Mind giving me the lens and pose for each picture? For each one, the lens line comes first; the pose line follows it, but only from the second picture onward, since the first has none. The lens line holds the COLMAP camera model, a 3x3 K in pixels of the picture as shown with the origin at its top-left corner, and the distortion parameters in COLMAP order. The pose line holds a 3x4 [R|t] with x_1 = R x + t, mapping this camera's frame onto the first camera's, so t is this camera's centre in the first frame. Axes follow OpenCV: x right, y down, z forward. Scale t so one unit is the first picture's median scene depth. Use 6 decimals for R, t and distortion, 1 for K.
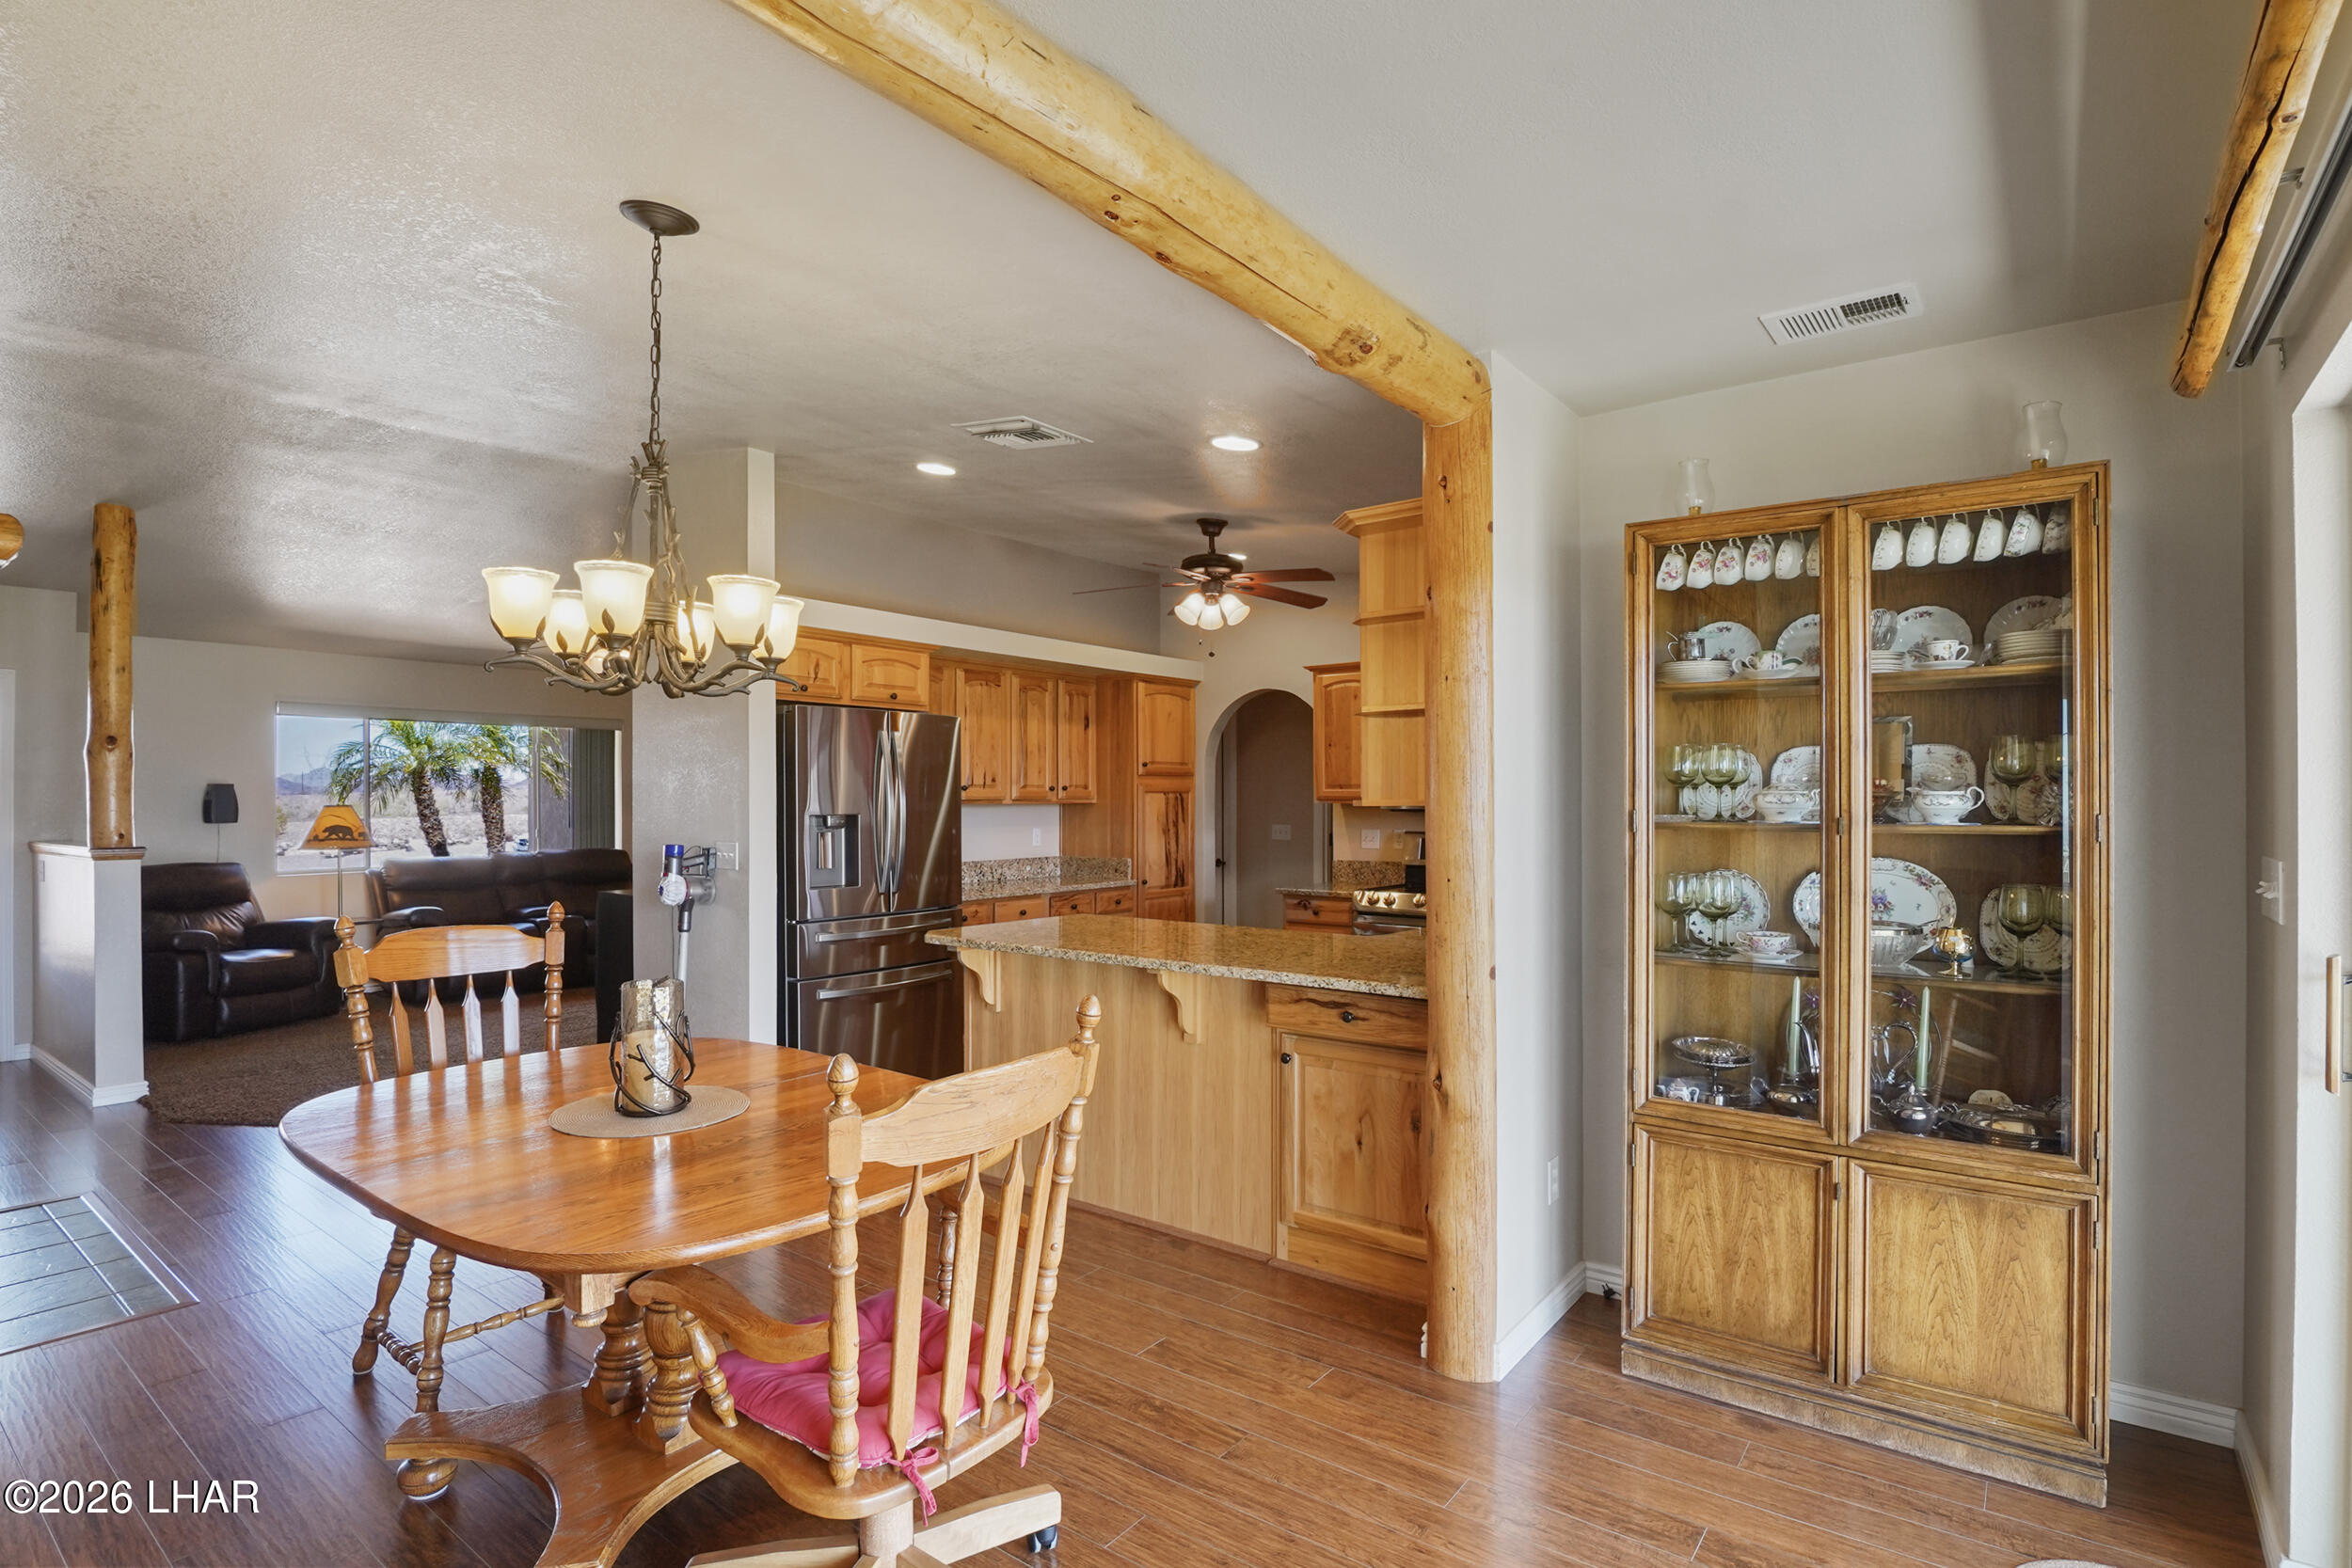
lens RADIAL K [[1125.6, 0, 1165.5], [0, 1125.6, 790.8], [0, 0, 1]] dist [-0.028441, -0.000798]
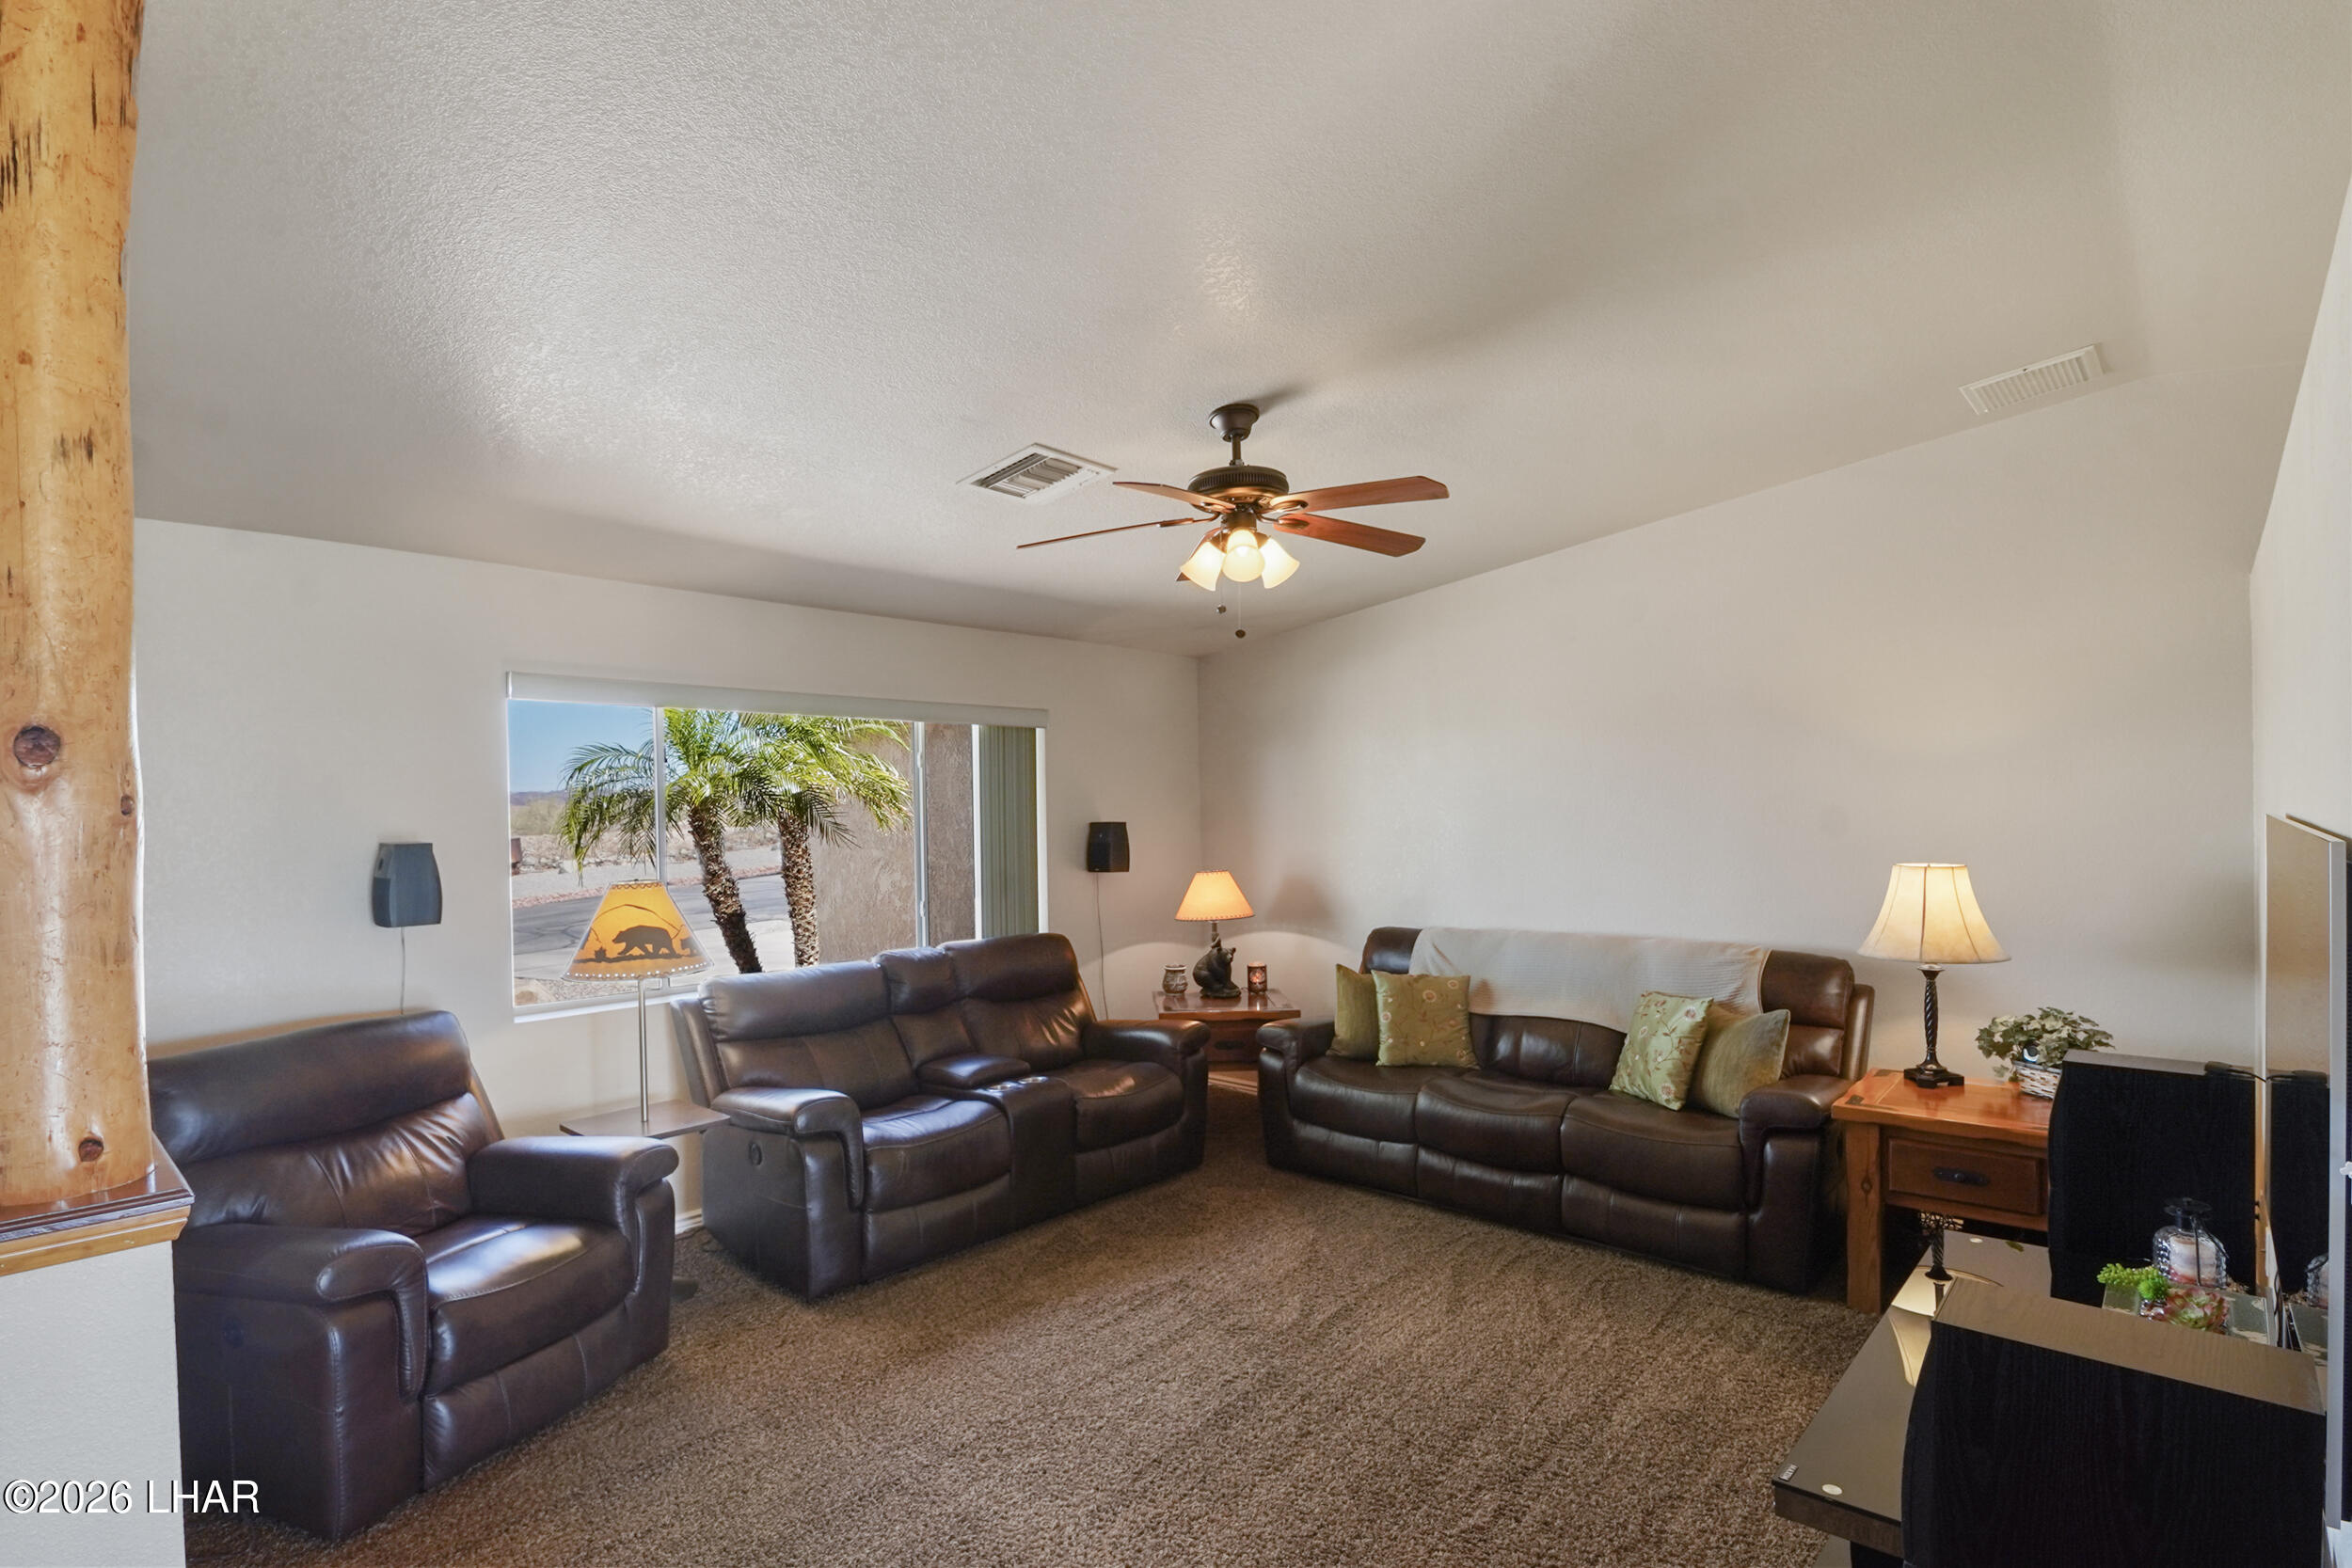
lens RADIAL K [[1122.5, 0, 1171.4], [0, 1122.5, 798.6], [0, 0, 1]] dist [-0.021964, -0.001440]
pose [[0.996823, -0.015027, -0.078221, -0.490903], [0.015140, 0.999885, 0.000855, -0.021594], [0.078199, -0.002036, 0.996936, 0.548410]]
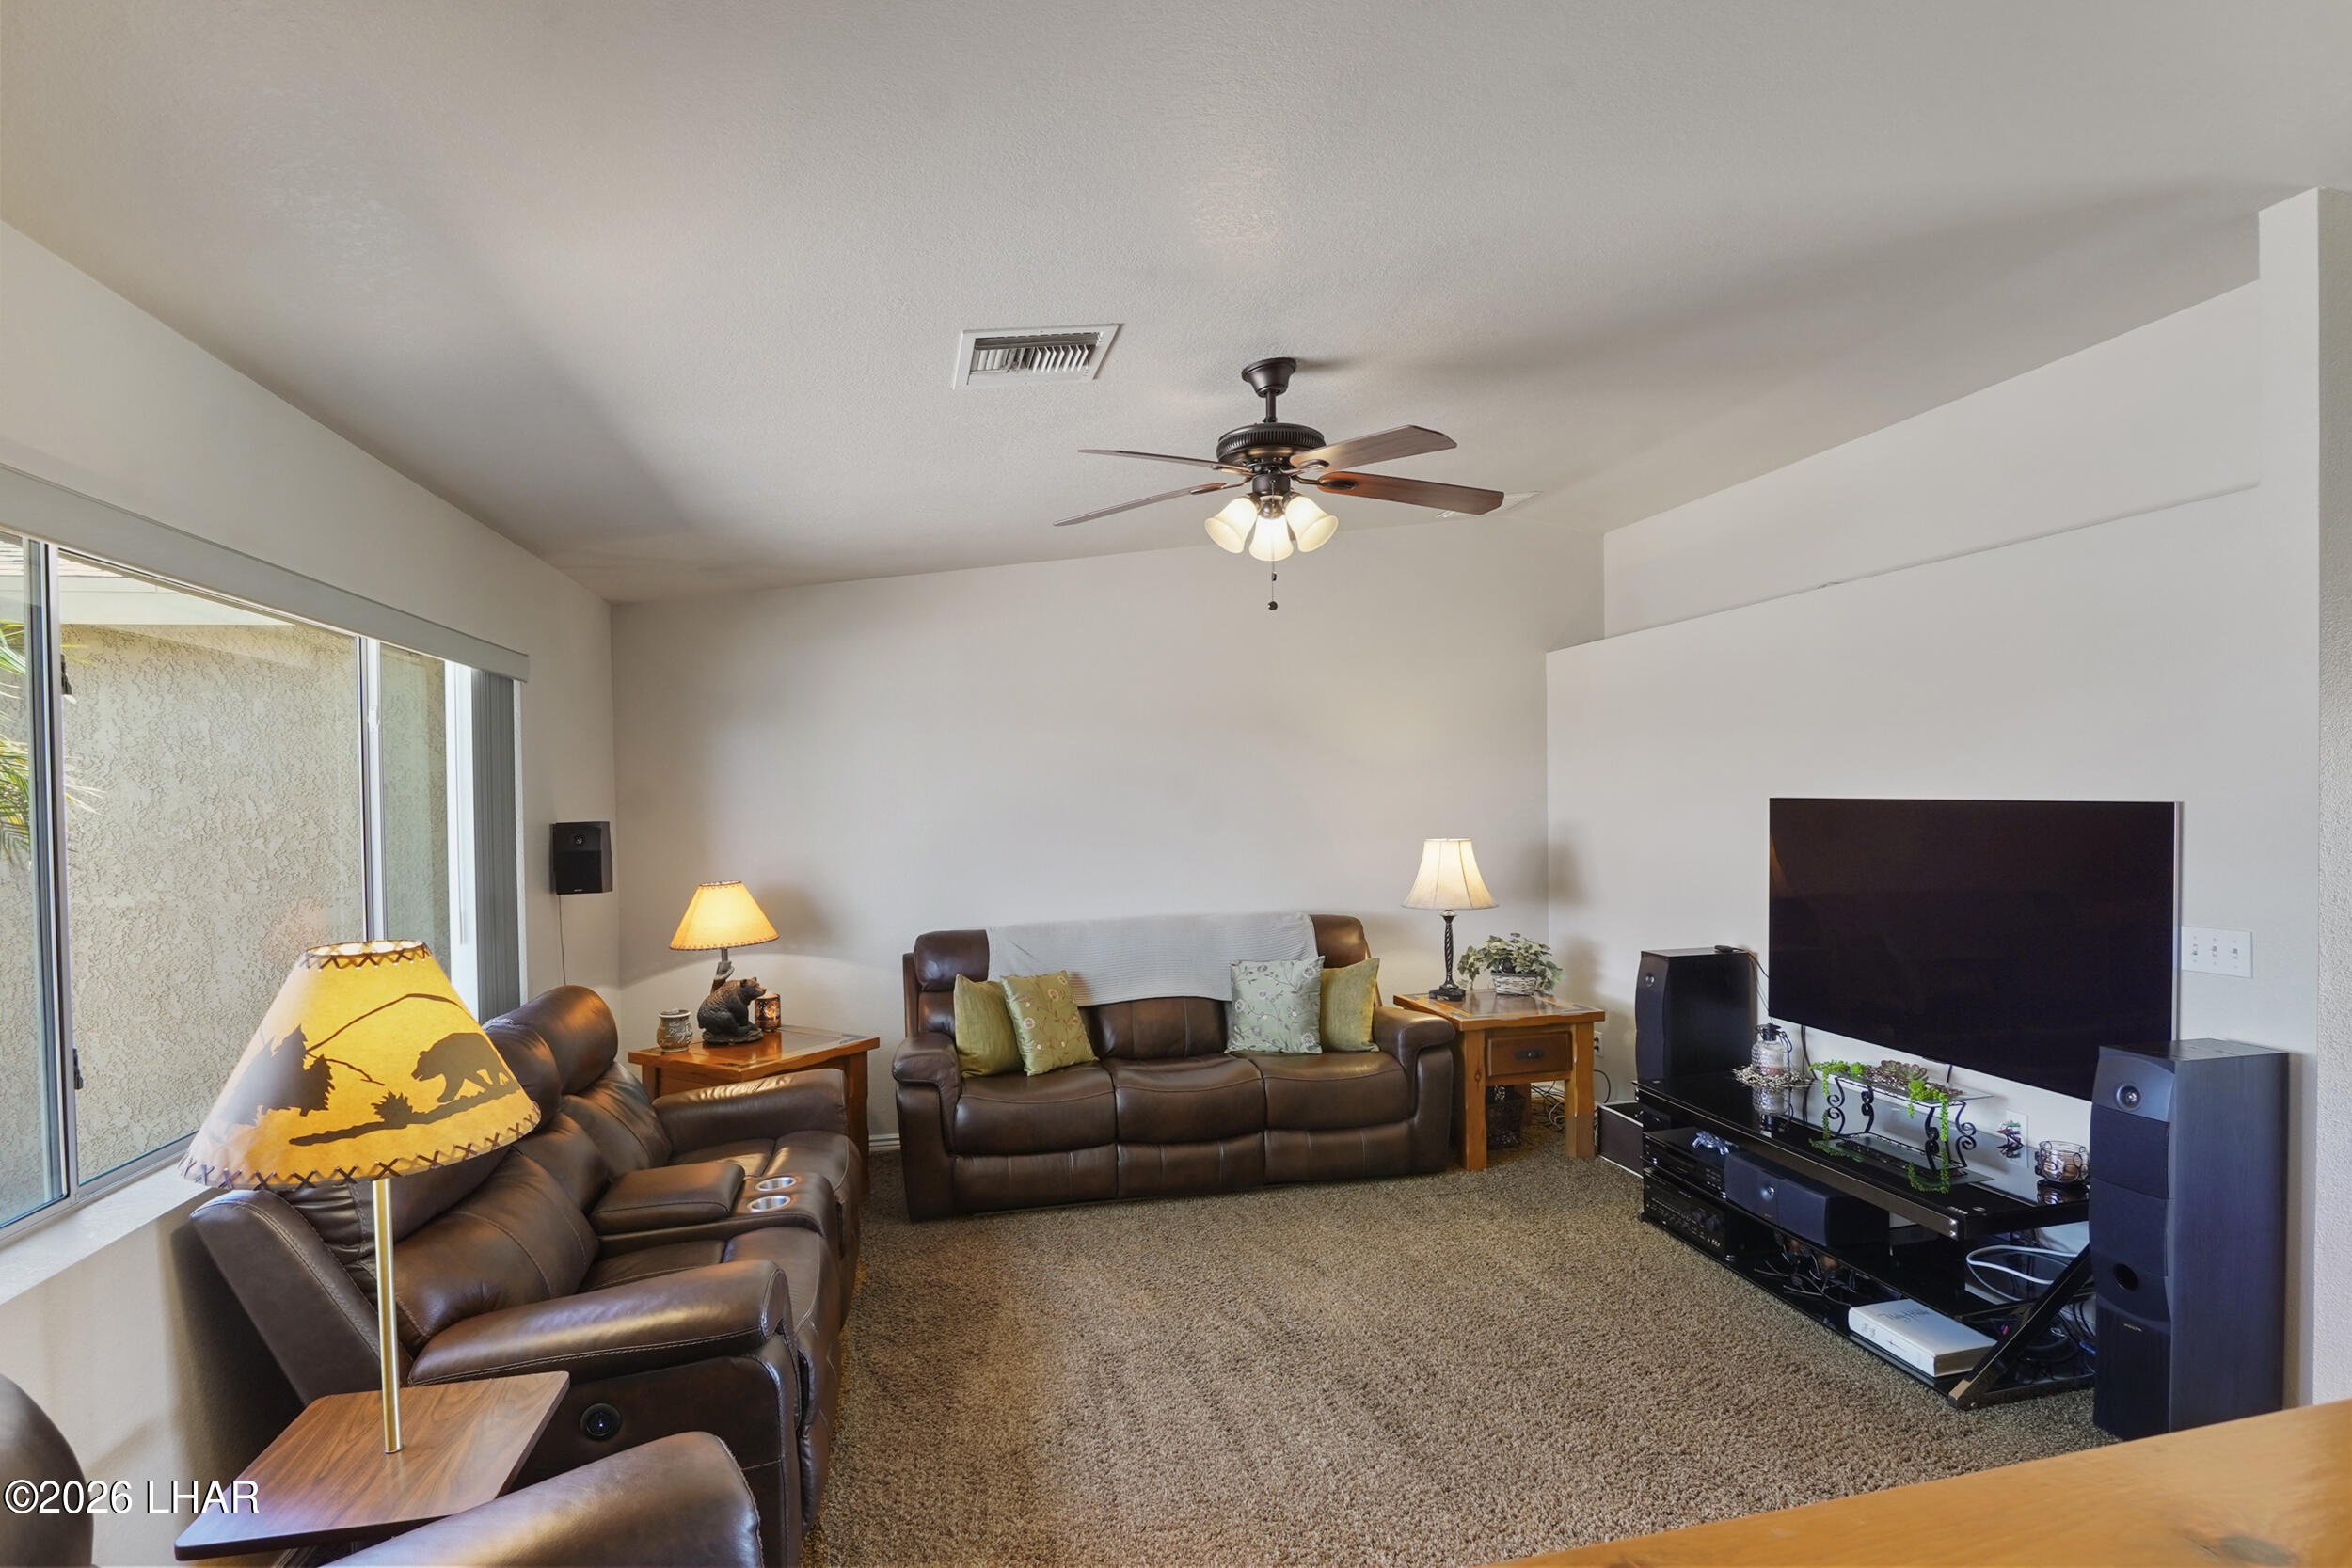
lens RADIAL K [[1125.6, 0, 1165.5], [0, 1125.6, 790.8], [0, 0, 1]] dist [-0.028441, -0.000798]
pose [[0.649090, -0.005487, 0.760692, -0.841821], [0.007543, 0.999971, 0.000777, -0.018571], [-0.760674, 0.005234, 0.649112, 0.756210]]
